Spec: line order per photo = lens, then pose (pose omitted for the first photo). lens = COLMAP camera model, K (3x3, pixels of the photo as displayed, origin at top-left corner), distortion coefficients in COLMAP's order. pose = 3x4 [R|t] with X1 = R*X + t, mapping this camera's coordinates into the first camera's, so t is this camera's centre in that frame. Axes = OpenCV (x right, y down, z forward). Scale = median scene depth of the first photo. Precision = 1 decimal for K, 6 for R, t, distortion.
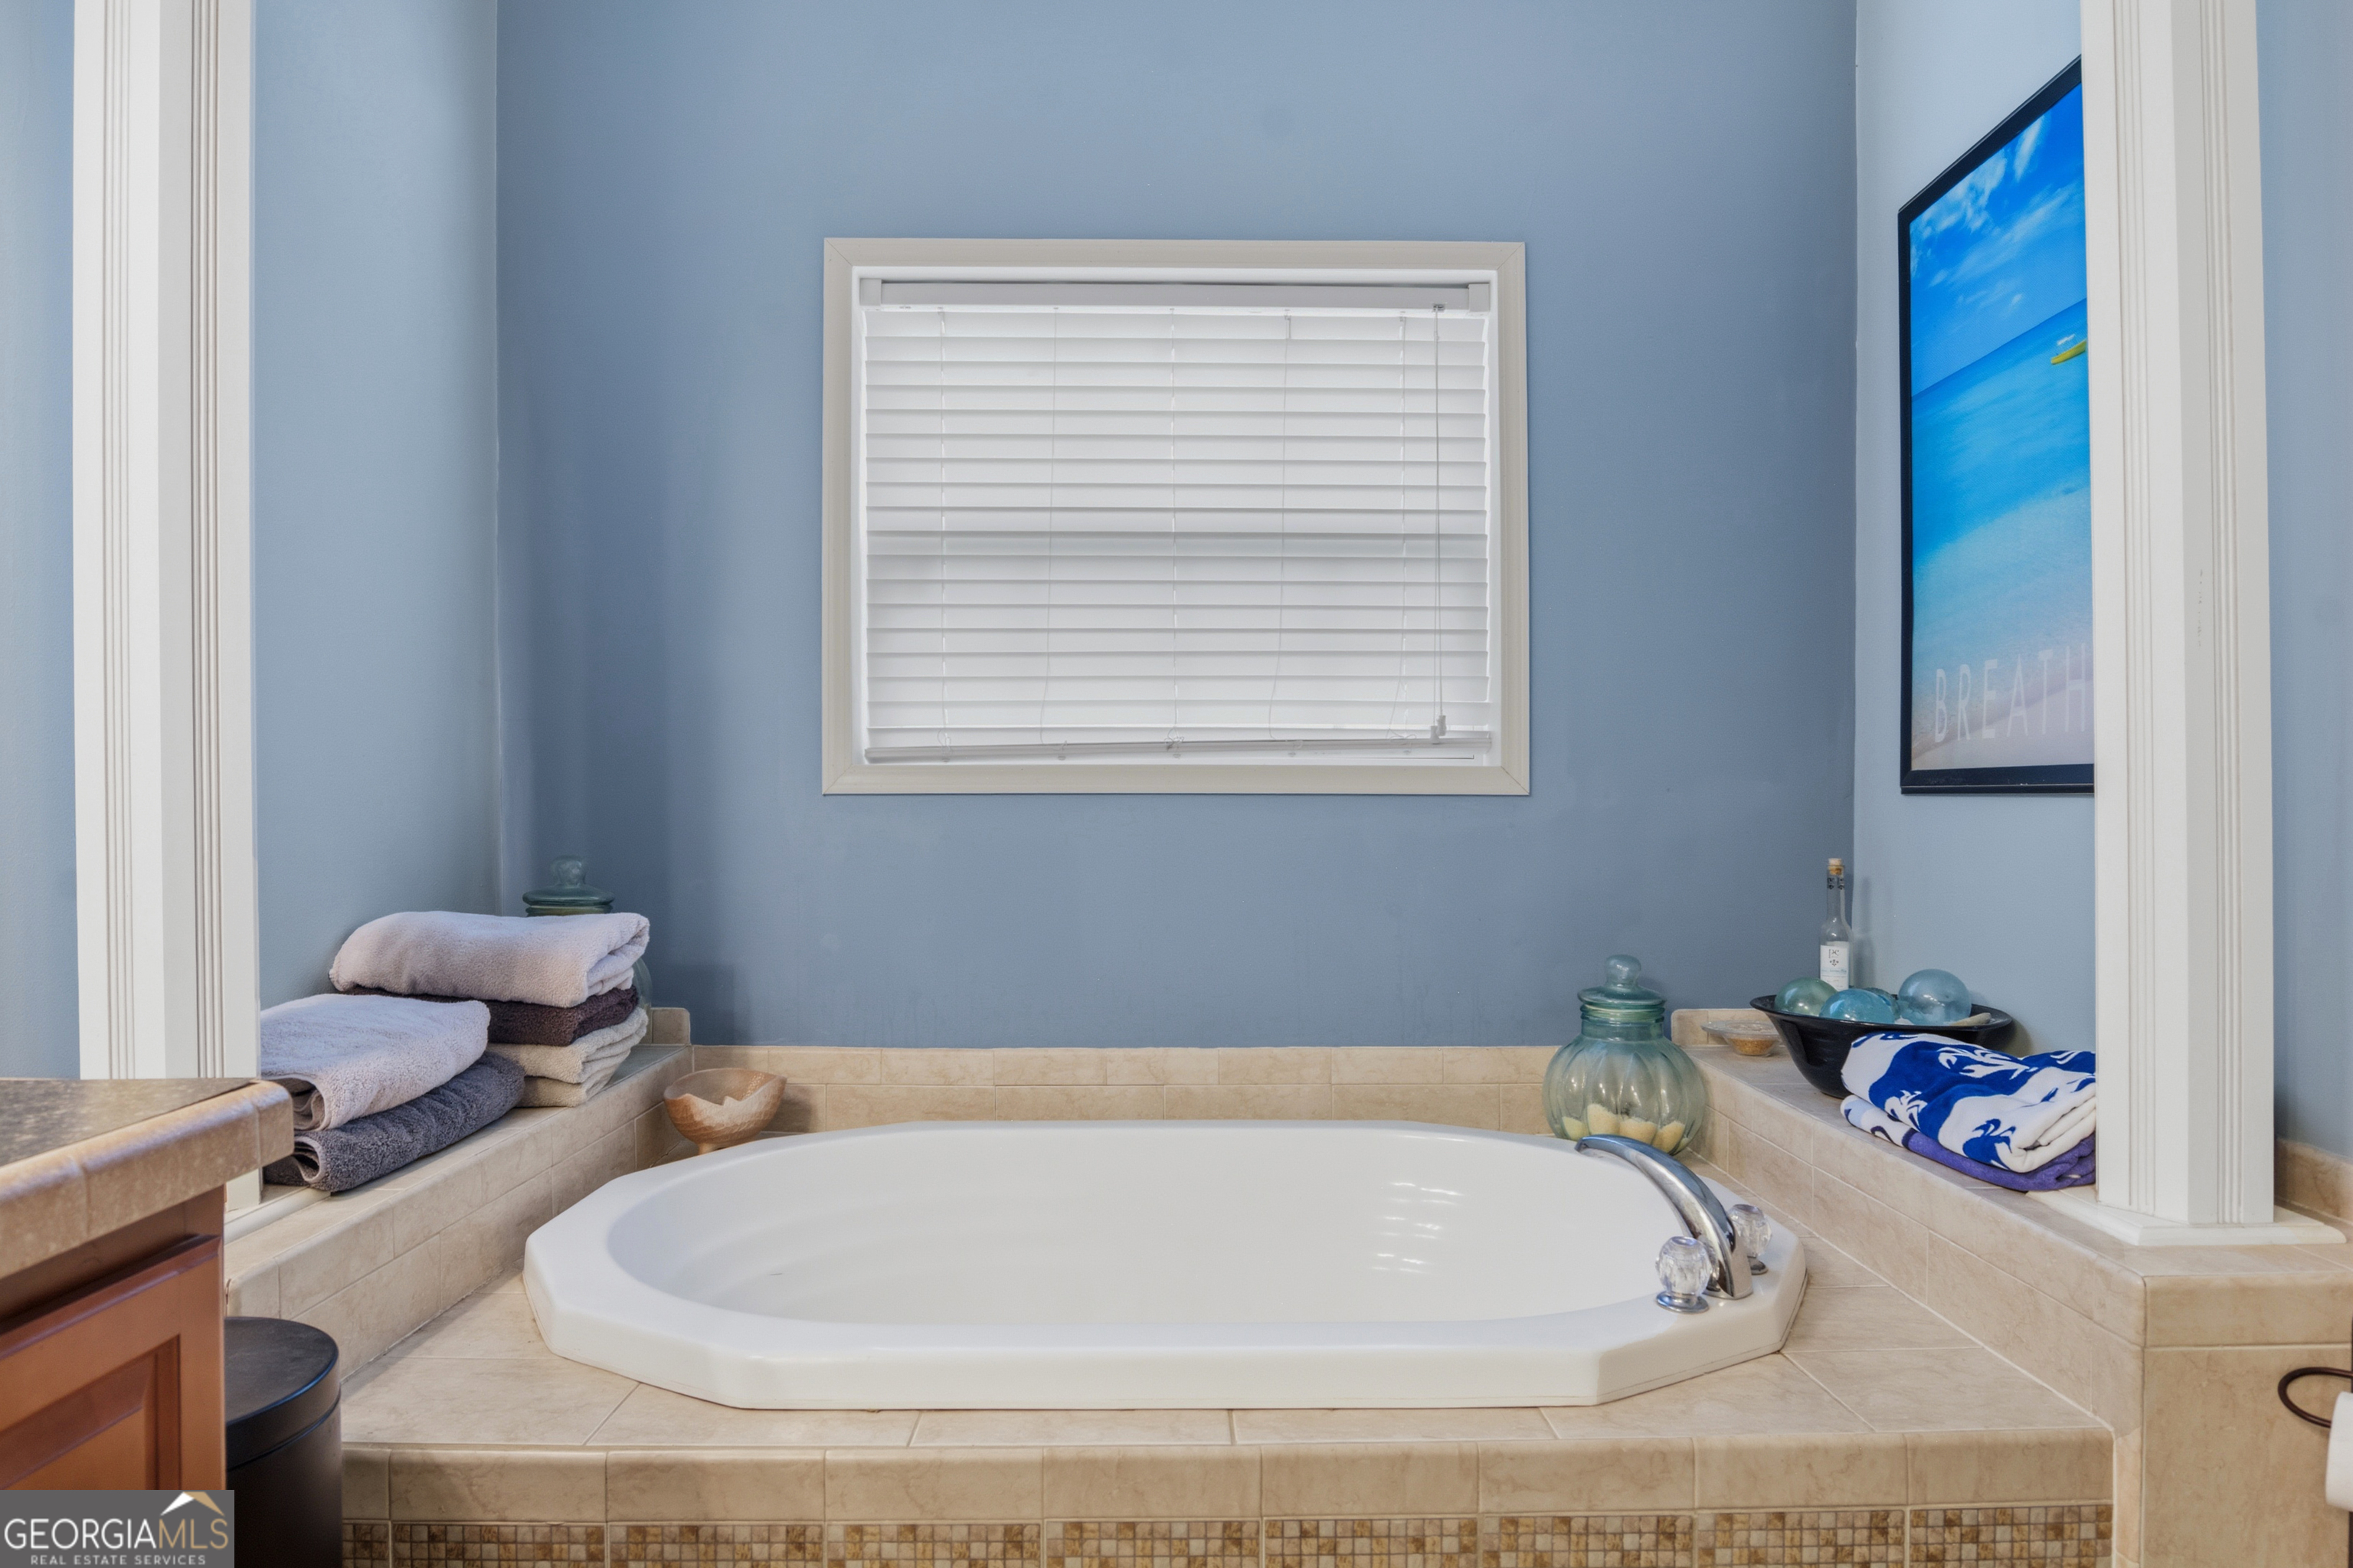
lens RADIAL K [[1423.6, 0, 1178.1], [0, 1423.6, 792.5], [0, 0, 1]] dist [-0.024854, -0.001613]
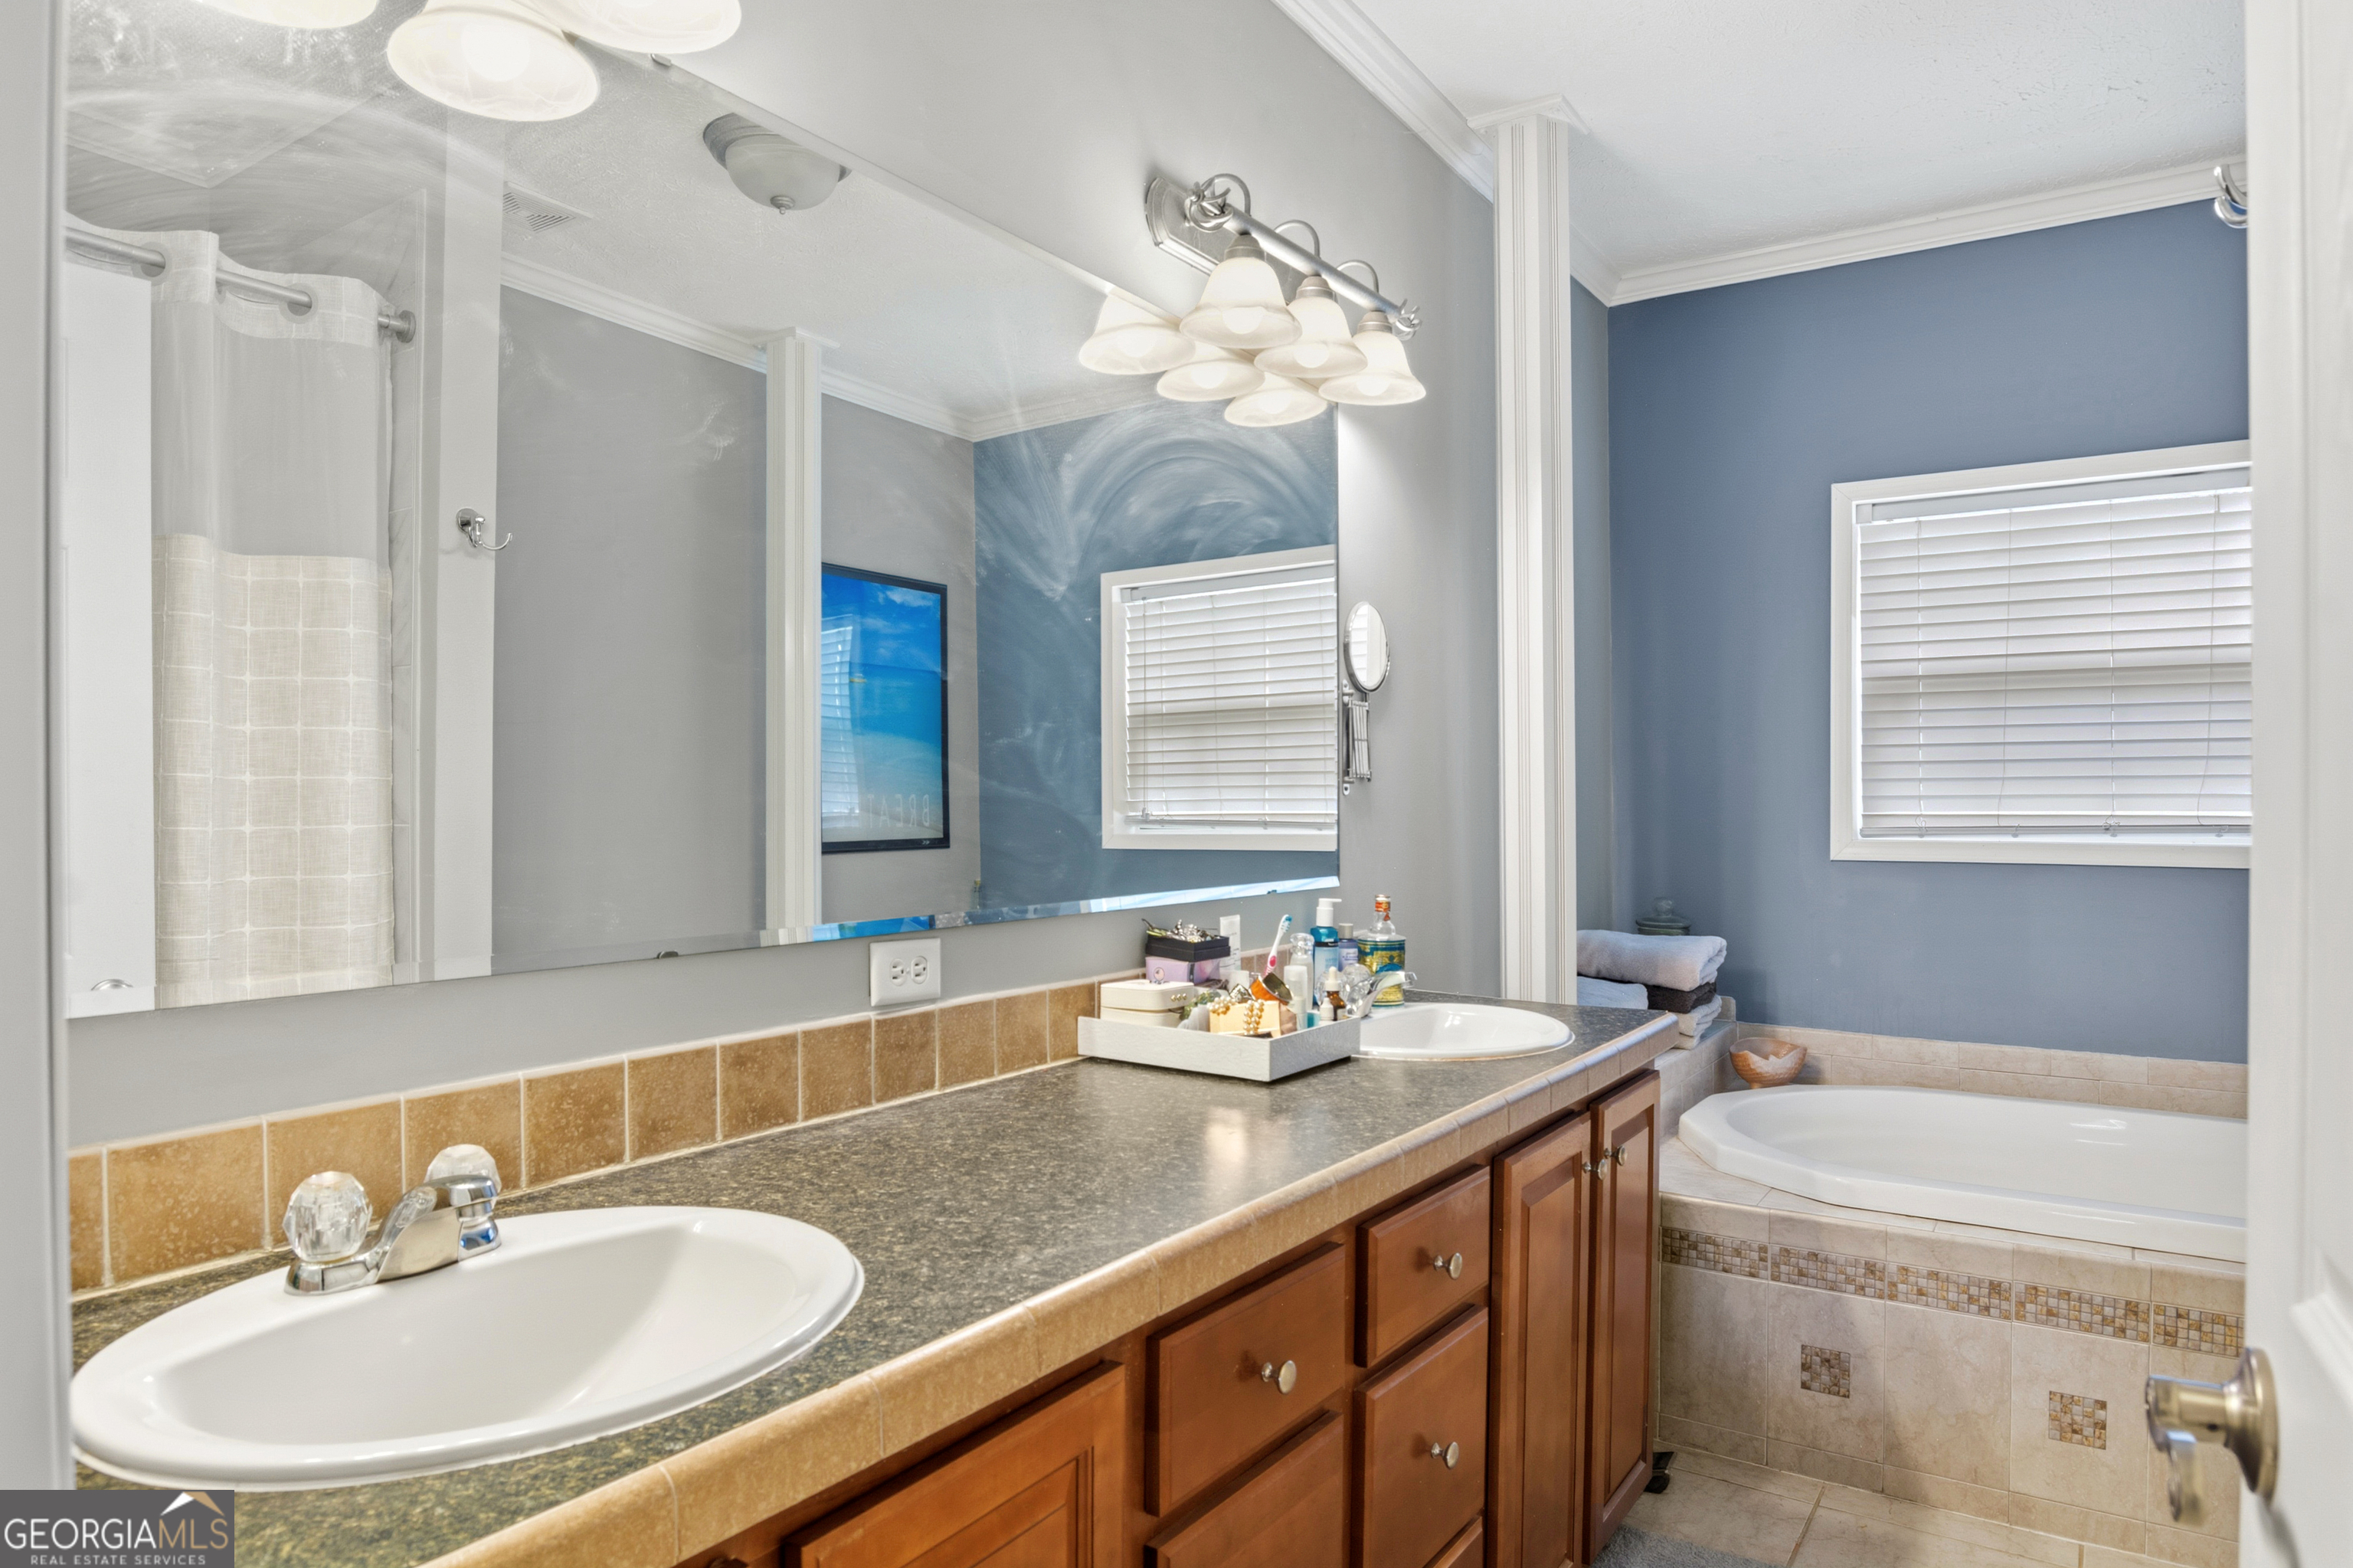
lens RADIAL K [[1423.6, 0, 1162.0], [0, 1423.6, 813.6], [0, 0, 1]] dist [-0.024854, -0.001613]
pose [[0.820796, 0.006200, -0.571187, 0.023258], [0.004124, 0.999851, 0.016779, -0.084108], [0.571206, -0.016128, 0.820648, -0.681294]]
